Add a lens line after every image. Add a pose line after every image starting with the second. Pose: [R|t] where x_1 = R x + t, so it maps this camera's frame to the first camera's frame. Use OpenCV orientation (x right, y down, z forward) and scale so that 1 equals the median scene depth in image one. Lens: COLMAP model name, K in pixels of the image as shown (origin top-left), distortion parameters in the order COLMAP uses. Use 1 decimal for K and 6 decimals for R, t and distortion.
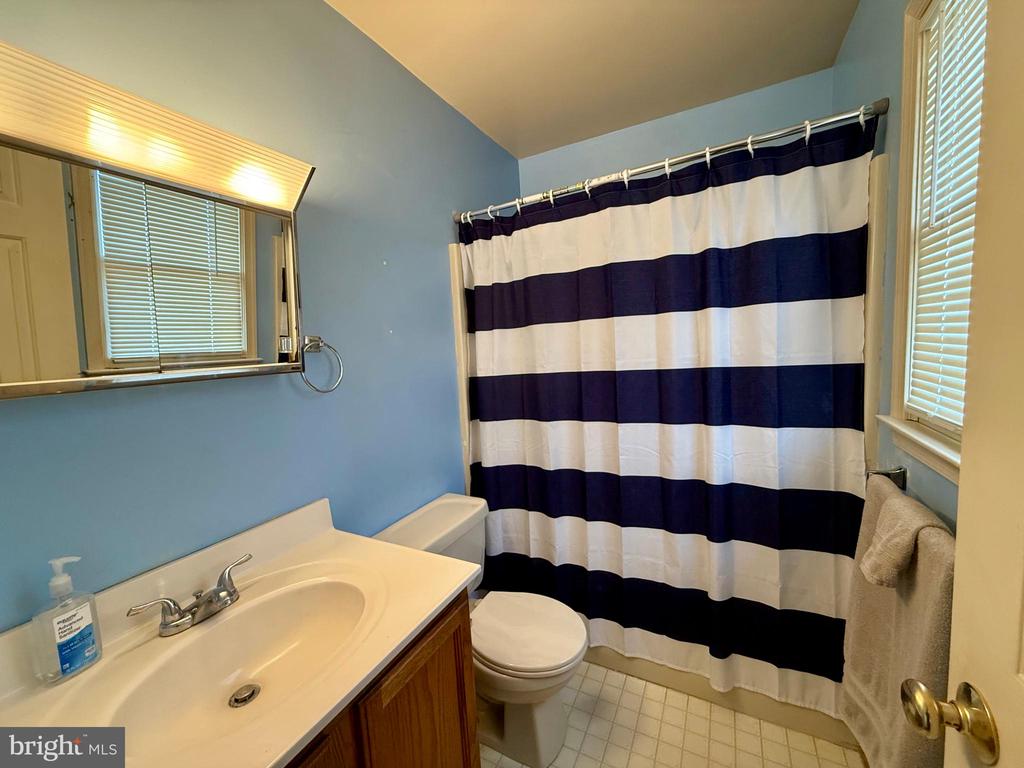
lens RADIAL K [[404.3, 0, 509.9], [0, 404.3, 380.3], [0, 0, 1]] dist [-0.007631, 0.000478]
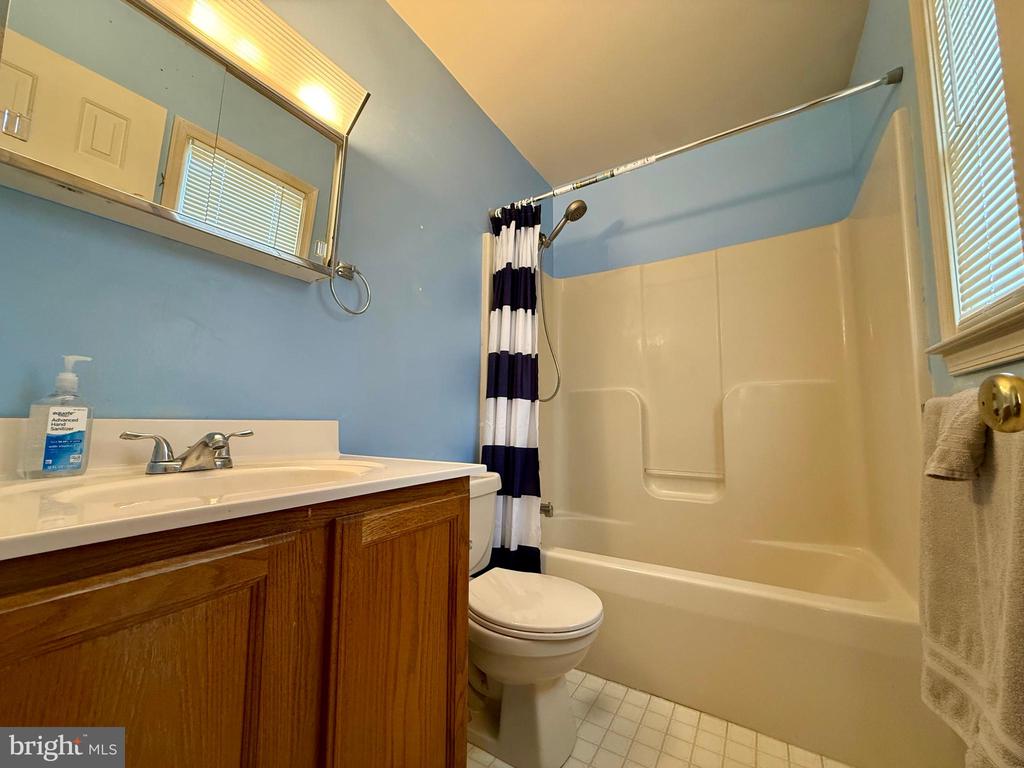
lens RADIAL K [[404.3, 0, 509.7], [0, 404.3, 382.5], [0, 0, 1]] dist [-0.007631, 0.000478]
pose [[0.995628, 0.055862, -0.074869, 0.034584], [-0.069042, 0.979932, -0.186992, 0.392074], [0.062921, 0.191344, 0.979504, 0.055176]]
